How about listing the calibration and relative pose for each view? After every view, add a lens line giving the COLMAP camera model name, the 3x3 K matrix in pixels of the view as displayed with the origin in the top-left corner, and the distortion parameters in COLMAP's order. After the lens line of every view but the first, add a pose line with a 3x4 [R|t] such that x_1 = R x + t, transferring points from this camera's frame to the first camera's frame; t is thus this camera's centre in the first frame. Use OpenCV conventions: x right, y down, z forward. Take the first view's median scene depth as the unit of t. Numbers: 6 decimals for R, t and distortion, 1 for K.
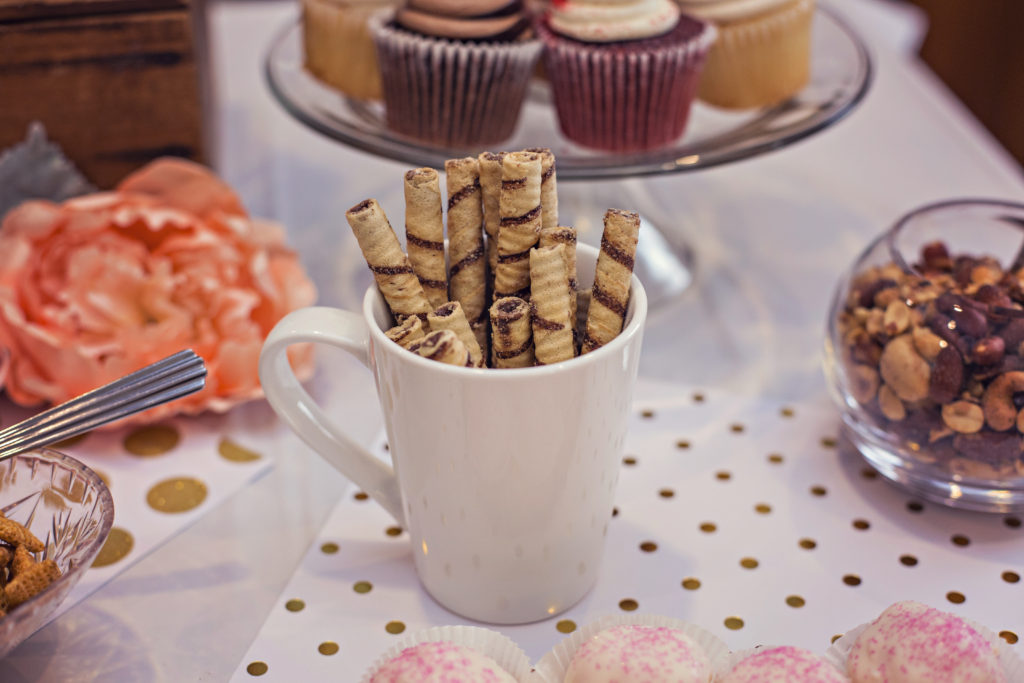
lens RADIAL K [[1584.1, 0, 512.0], [0, 1584.1, 341.5], [0, 0, 1]] dist [-0.160358, 0.028405]
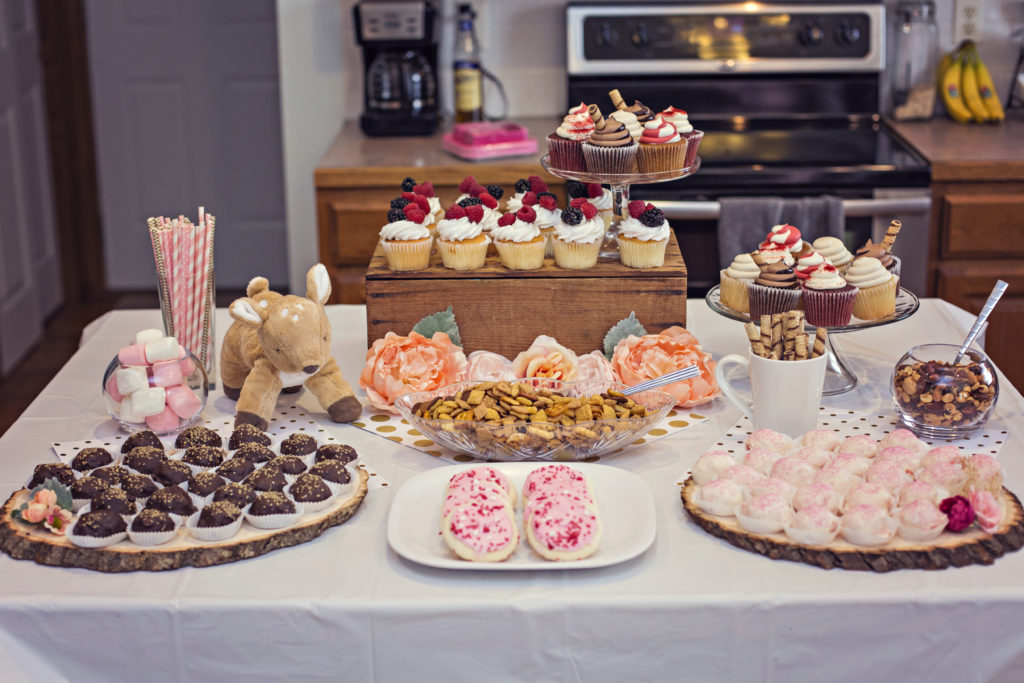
lens RADIAL K [[1584.1, 0, 512.0], [0, 1584.1, 341.5], [0, 0, 1]] dist [-0.160358, 0.028405]
pose [[0.983709, 0.042531, -0.174666, 0.002900], [-0.085174, 0.965900, -0.244504, 0.744882], [0.158311, 0.255398, 0.953787, -2.114178]]
